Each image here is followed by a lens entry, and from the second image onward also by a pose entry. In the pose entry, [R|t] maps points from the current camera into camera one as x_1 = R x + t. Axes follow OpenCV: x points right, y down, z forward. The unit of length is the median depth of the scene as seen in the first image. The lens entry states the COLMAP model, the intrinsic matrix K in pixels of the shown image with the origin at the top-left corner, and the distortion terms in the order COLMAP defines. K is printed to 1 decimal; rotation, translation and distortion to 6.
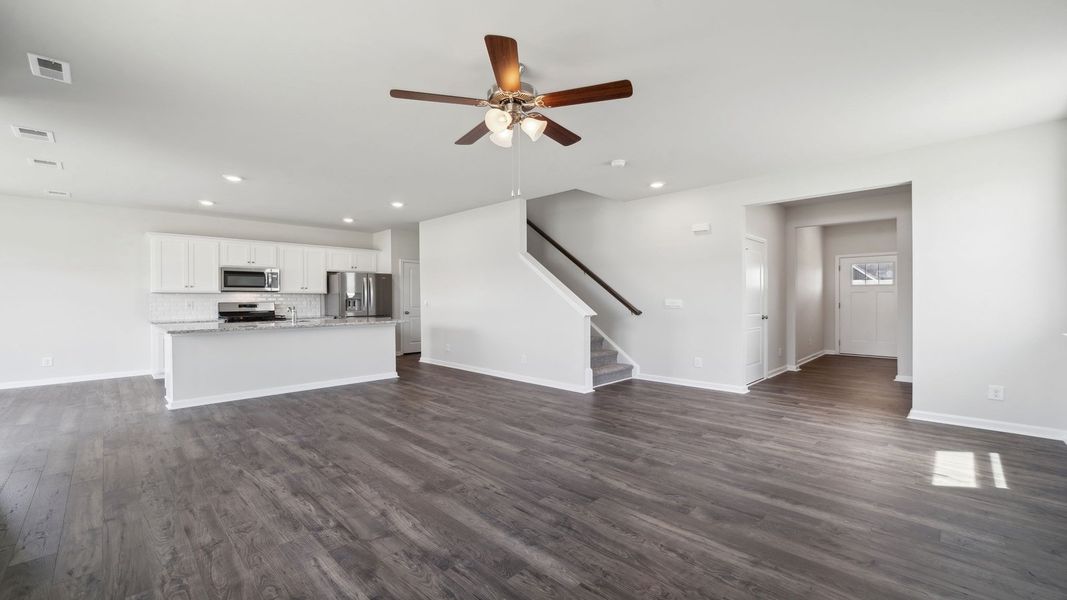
lens RADIAL K [[432.8, 0, 523.6], [0, 432.8, 299.4], [0, 0, 1]] dist [-0.001553, 0.001254]
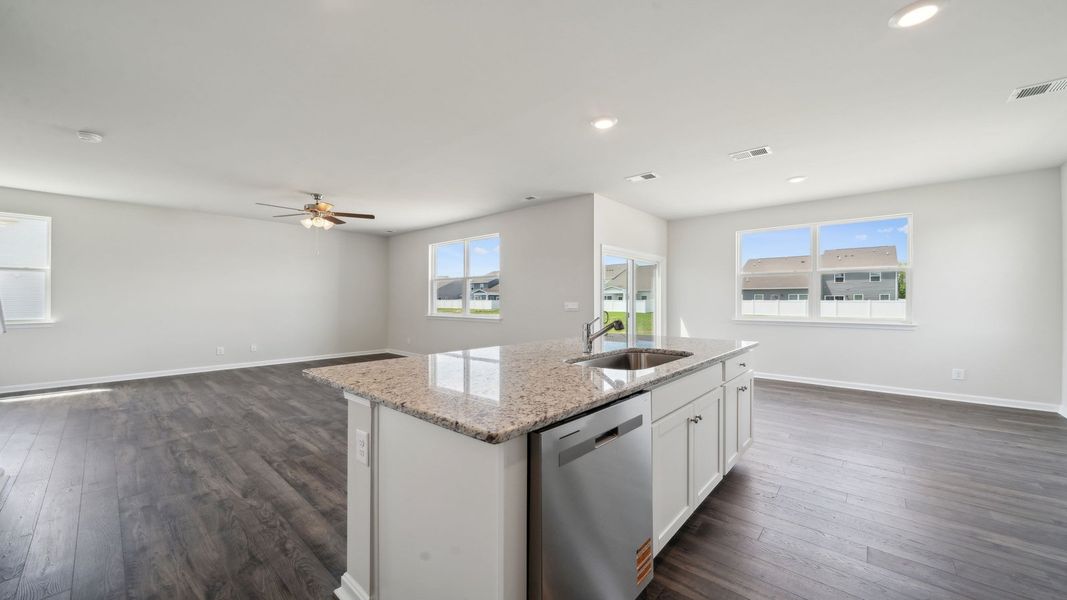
lens RADIAL K [[393.0, 0, 526.9], [0, 393.0, 300.8], [0, 0, 1]] dist [-0.002728, -0.000088]
pose [[-0.998114, 0.003376, -0.061299, -0.734224], [0.003310, 0.999994, 0.001189, -0.001237], [0.061303, 0.000984, -0.998119, 2.338198]]
